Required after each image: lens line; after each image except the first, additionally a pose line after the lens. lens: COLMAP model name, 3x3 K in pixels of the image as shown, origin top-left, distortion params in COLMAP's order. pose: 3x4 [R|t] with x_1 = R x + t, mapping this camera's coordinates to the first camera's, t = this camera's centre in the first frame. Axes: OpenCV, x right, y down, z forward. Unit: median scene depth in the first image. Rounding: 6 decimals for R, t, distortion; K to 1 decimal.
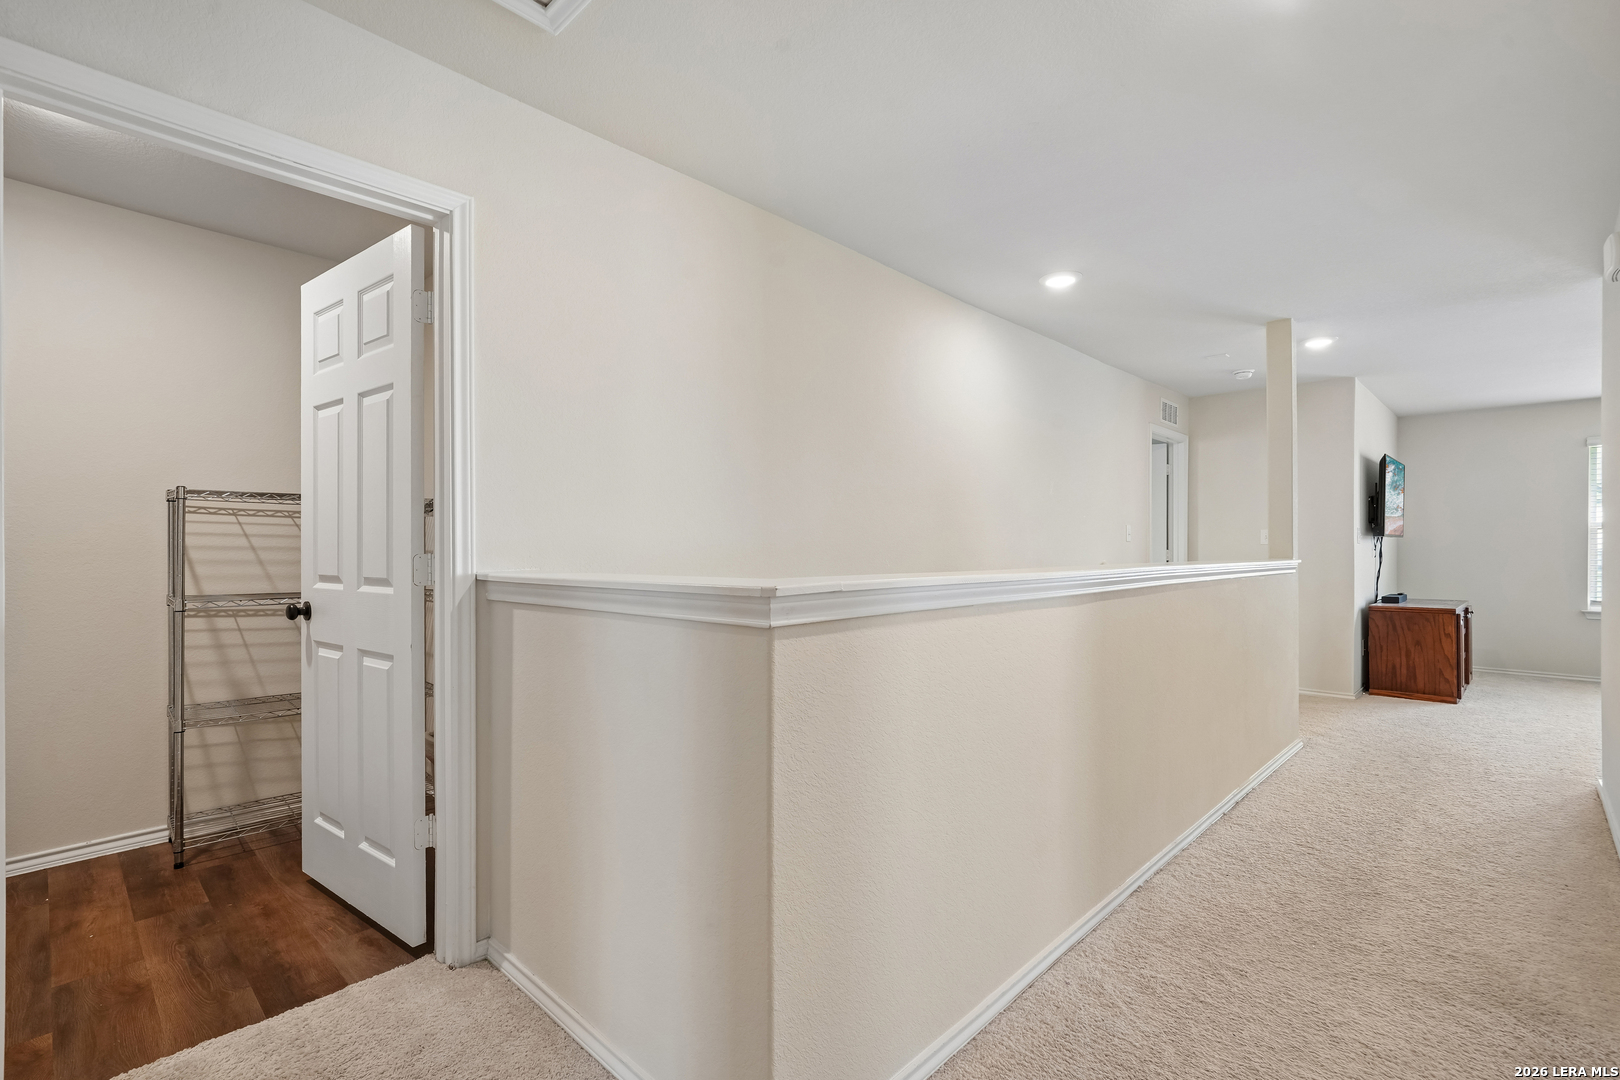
lens RADIAL K [[728.9, 0, 800.5], [0, 728.9, 540.0], [0, 0, 1]] dist [0.022832, 0.000620]
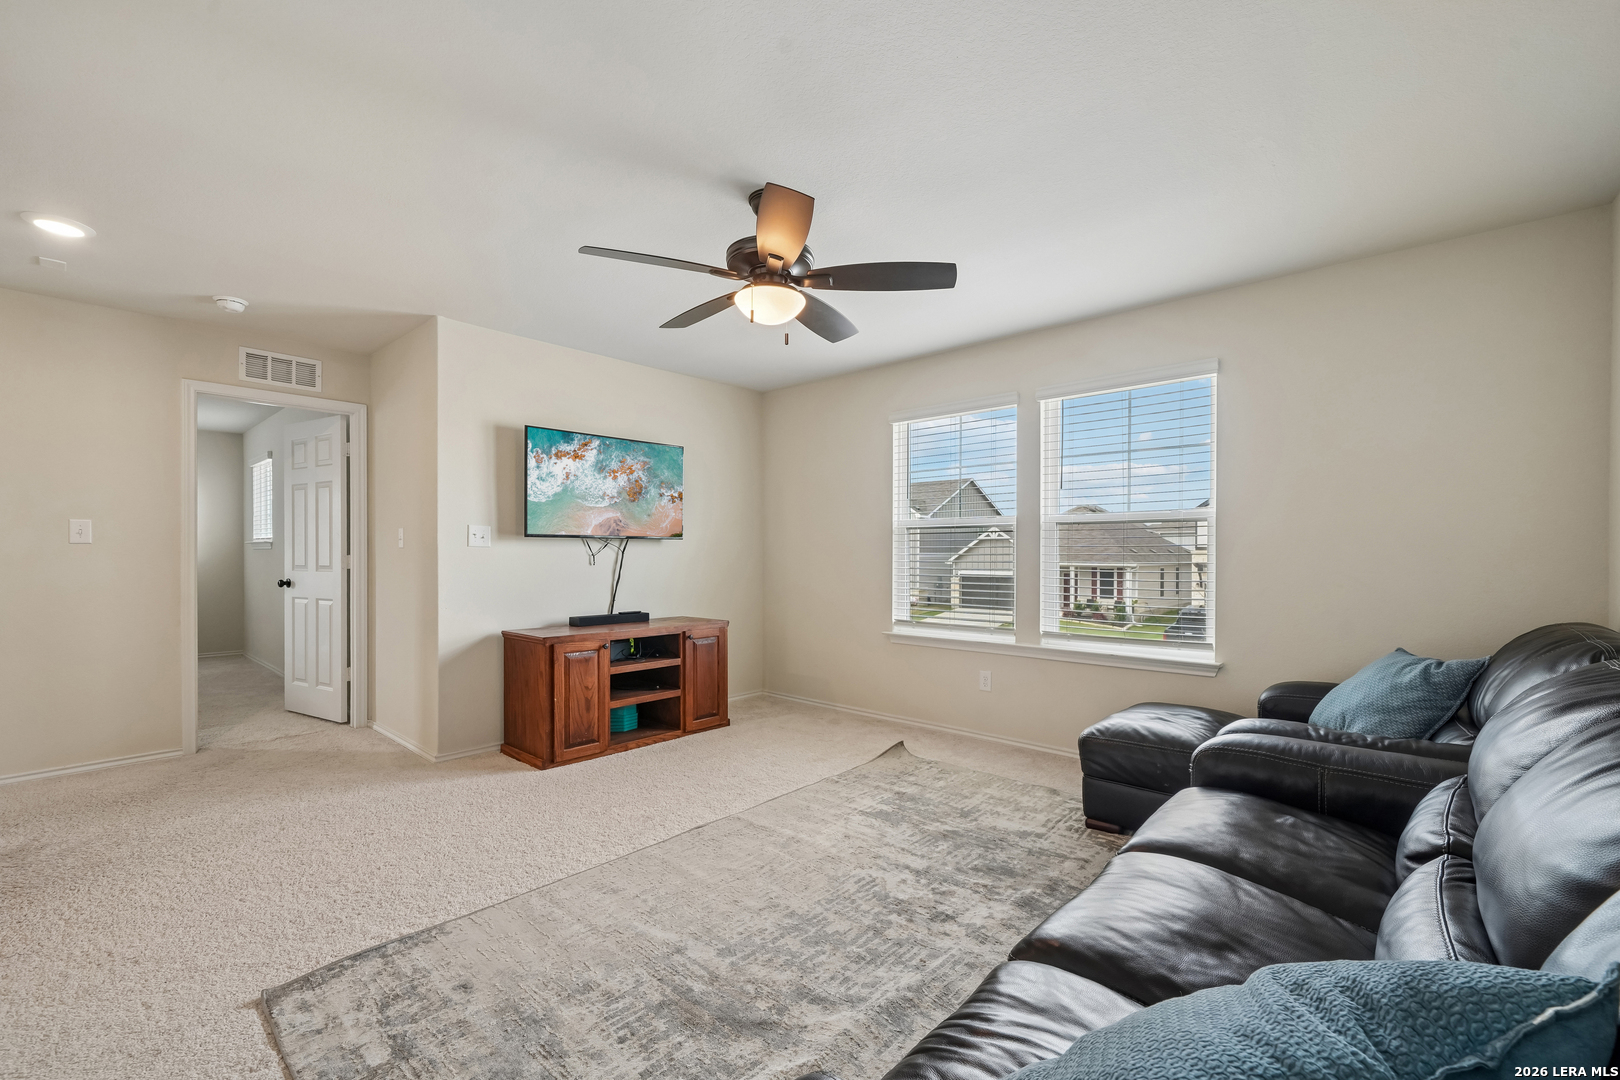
lens RADIAL K [[680.4, 0, 804.9], [0, 680.4, 554.1], [0, 0, 1]] dist [0.001558, 0.002090]
pose [[0.999476, 0.004166, 0.032101, 0.987282], [-0.004190, 0.999991, 0.000683, 0.013143], [-0.032098, -0.000817, 0.999484, 0.310358]]
